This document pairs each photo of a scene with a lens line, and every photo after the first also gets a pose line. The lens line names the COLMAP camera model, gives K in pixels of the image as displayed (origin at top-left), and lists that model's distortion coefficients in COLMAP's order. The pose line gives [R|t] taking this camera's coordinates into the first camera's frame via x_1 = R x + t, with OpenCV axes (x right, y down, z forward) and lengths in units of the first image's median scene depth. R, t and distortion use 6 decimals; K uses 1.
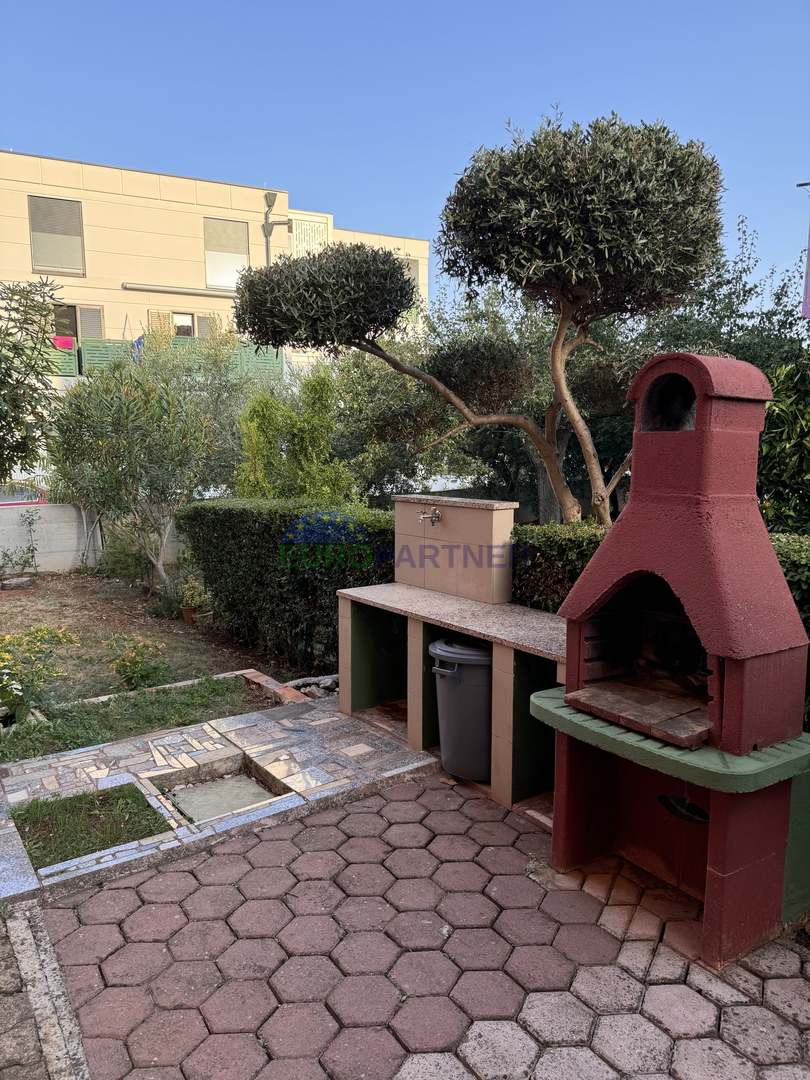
lens RADIAL K [[764.5, 0, 405.0], [0, 764.5, 540.0], [0, 0, 1]] dist [-0.004937, -0.003532]
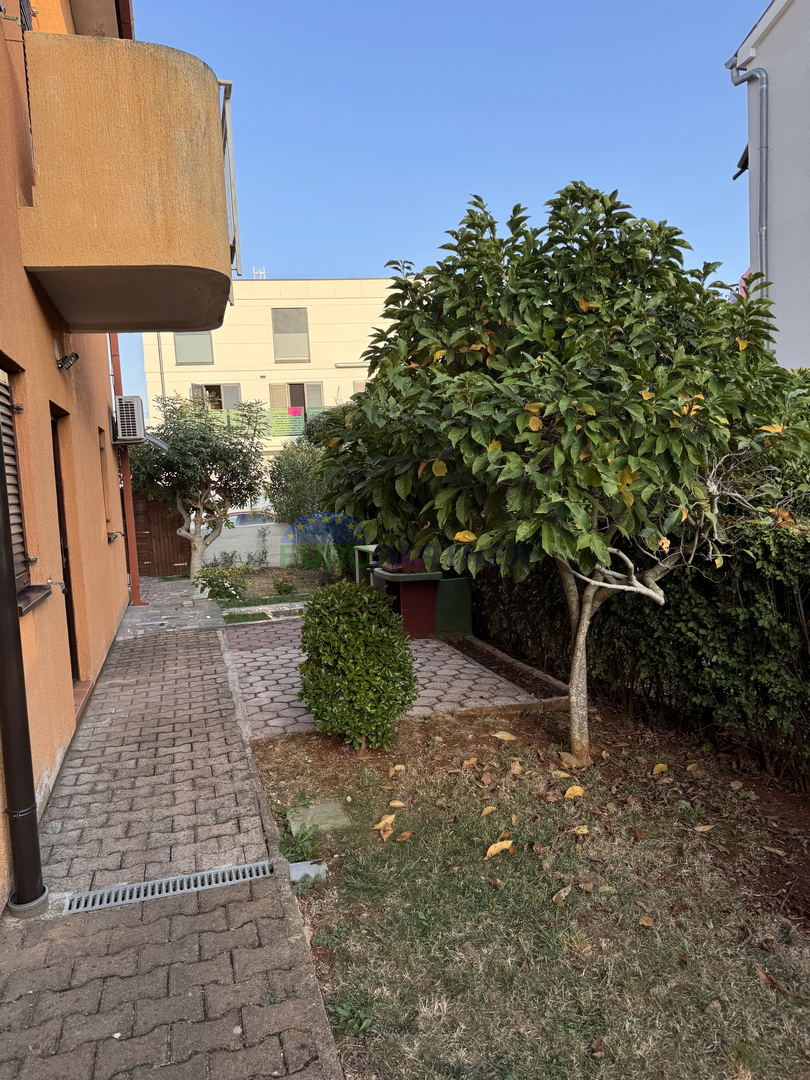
lens RADIAL K [[764.5, 0, 405.0], [0, 764.5, 540.0], [0, 0, 1]] dist [-0.004937, -0.003532]
pose [[0.951683, -0.017239, -0.306597, 0.268350], [0.005995, 0.999276, -0.037577, 0.047587], [0.307023, 0.033924, 0.951097, -0.409056]]
